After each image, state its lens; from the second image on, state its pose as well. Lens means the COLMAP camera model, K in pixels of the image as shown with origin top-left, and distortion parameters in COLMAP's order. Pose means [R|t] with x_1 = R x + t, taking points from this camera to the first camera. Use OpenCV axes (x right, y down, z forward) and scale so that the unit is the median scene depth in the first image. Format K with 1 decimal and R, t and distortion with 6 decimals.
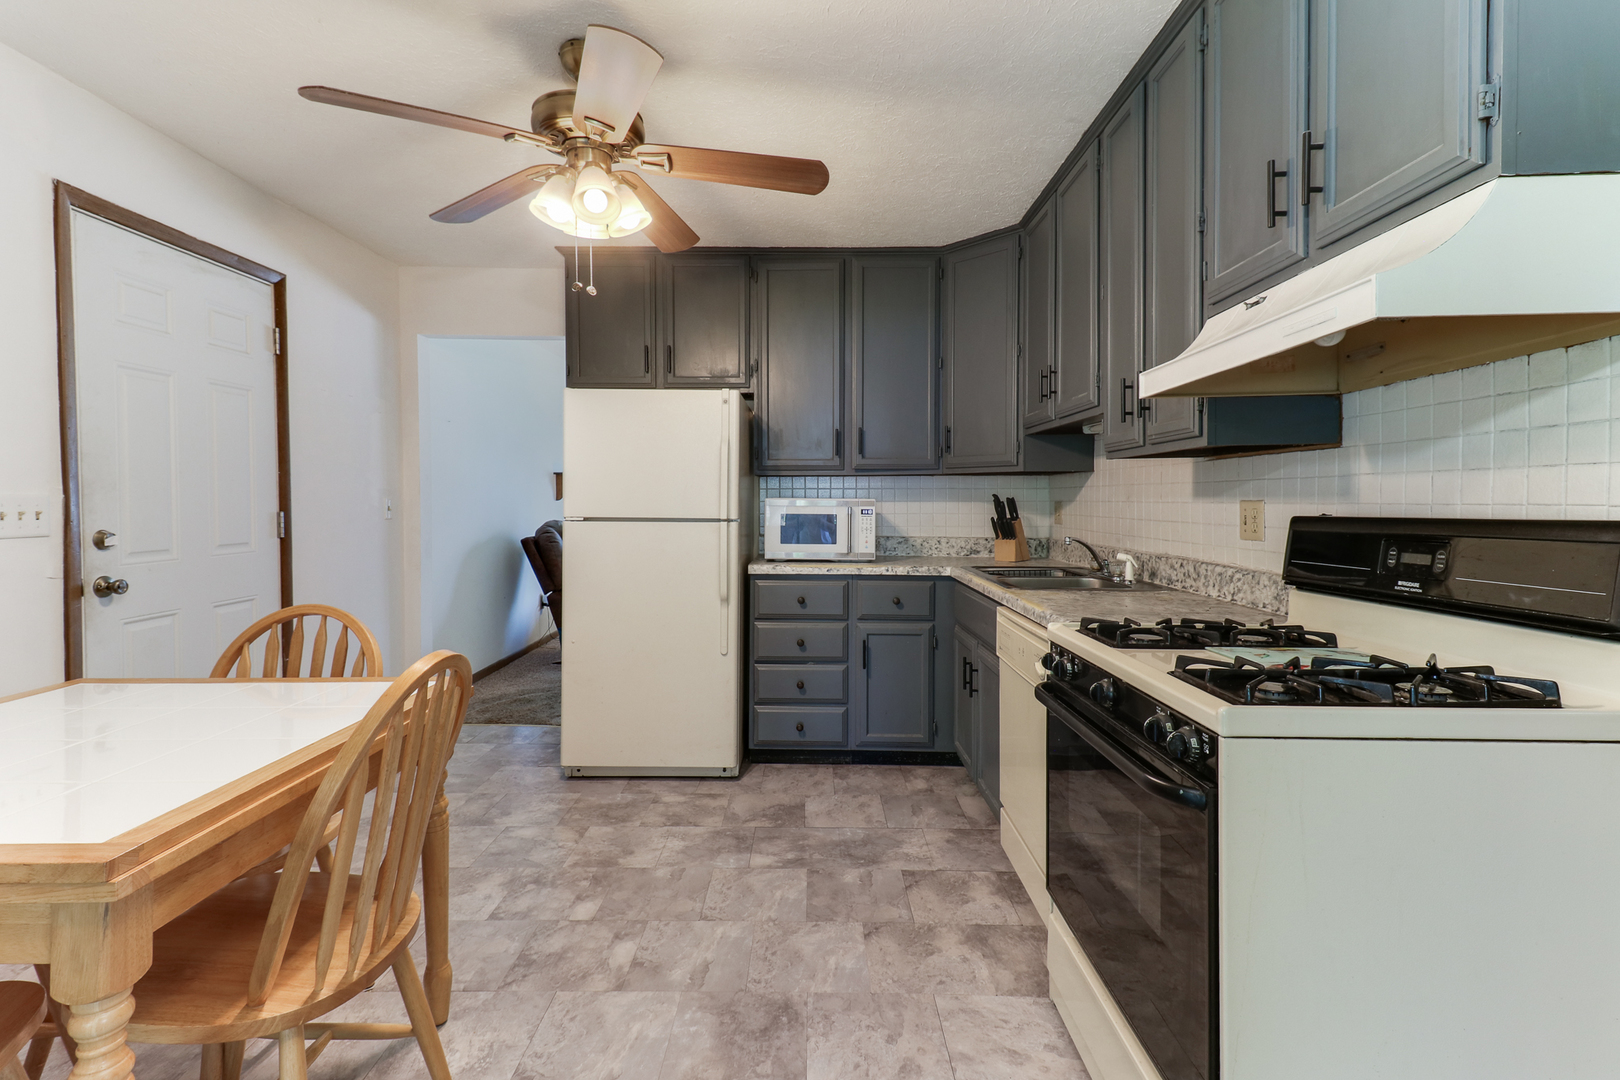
lens RADIAL K [[744.0, 0, 819.3], [0, 744.0, 501.5], [0, 0, 1]] dist [0.007704, -0.007165]
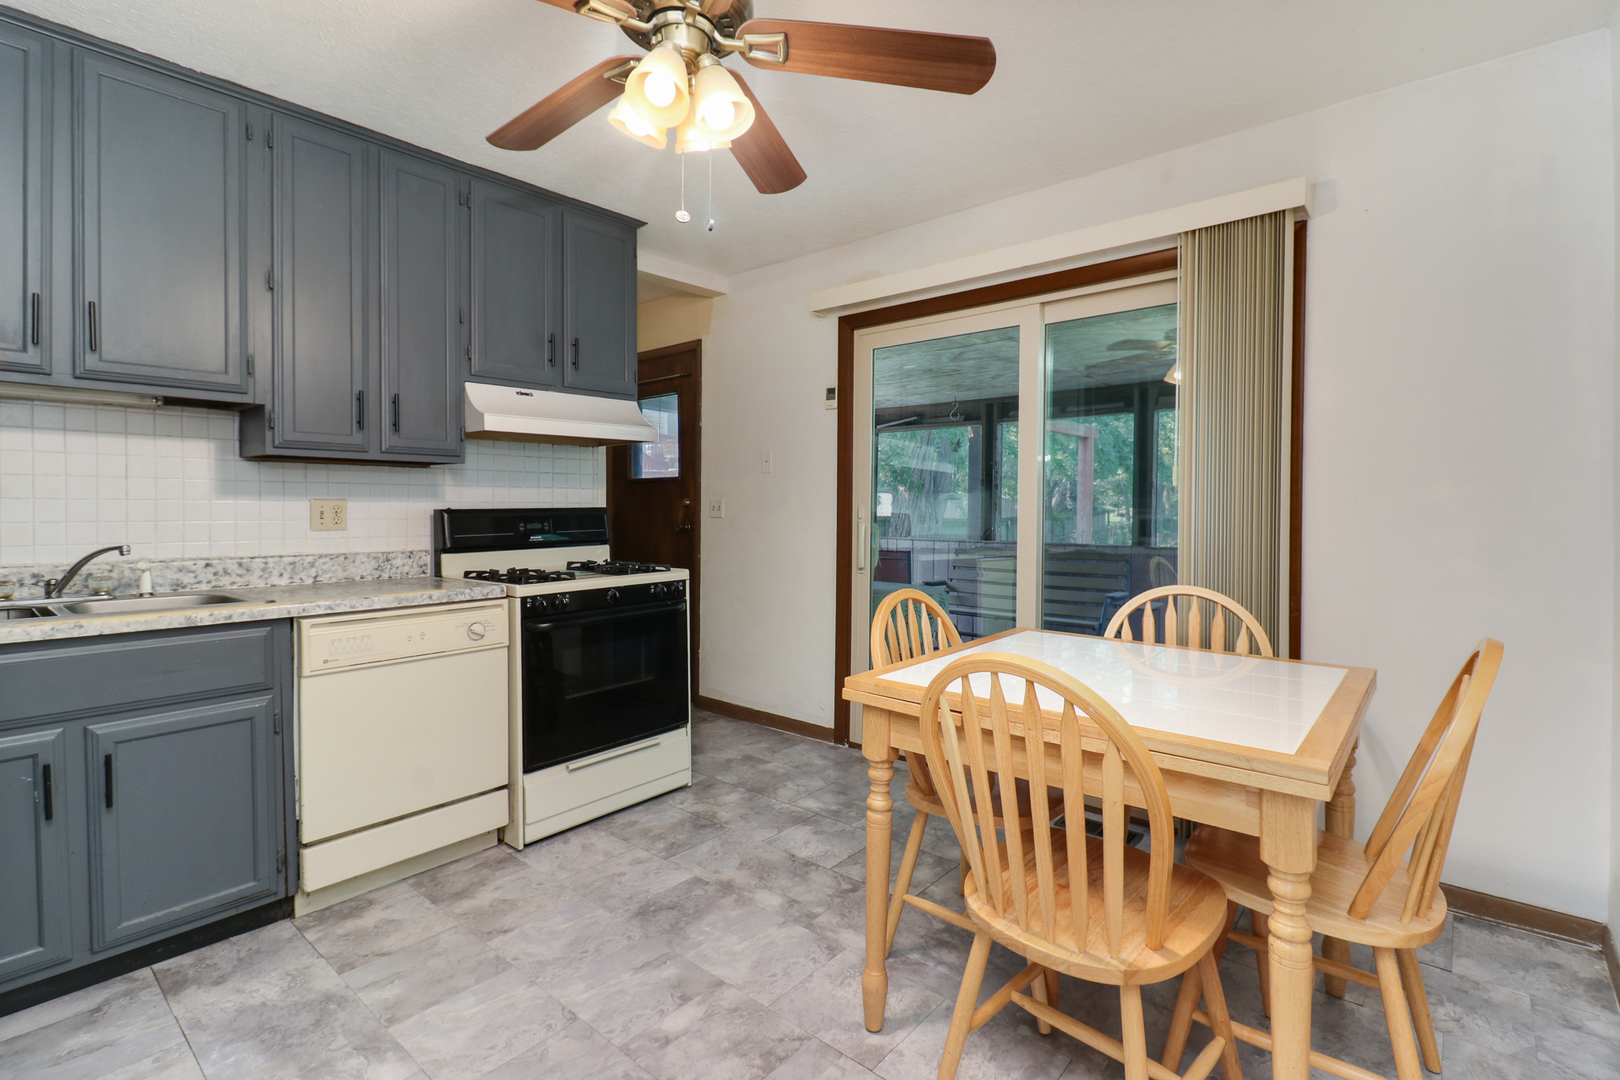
lens RADIAL K [[744.0, 0, 824.7], [0, 744.0, 518.2], [0, 0, 1]] dist [0.007704, -0.007165]
pose [[-0.766727, -0.013583, 0.641830, -0.876119], [-0.002146, 0.999825, 0.018596, 0.006228], [-0.641970, 0.012881, -0.766622, 1.445908]]
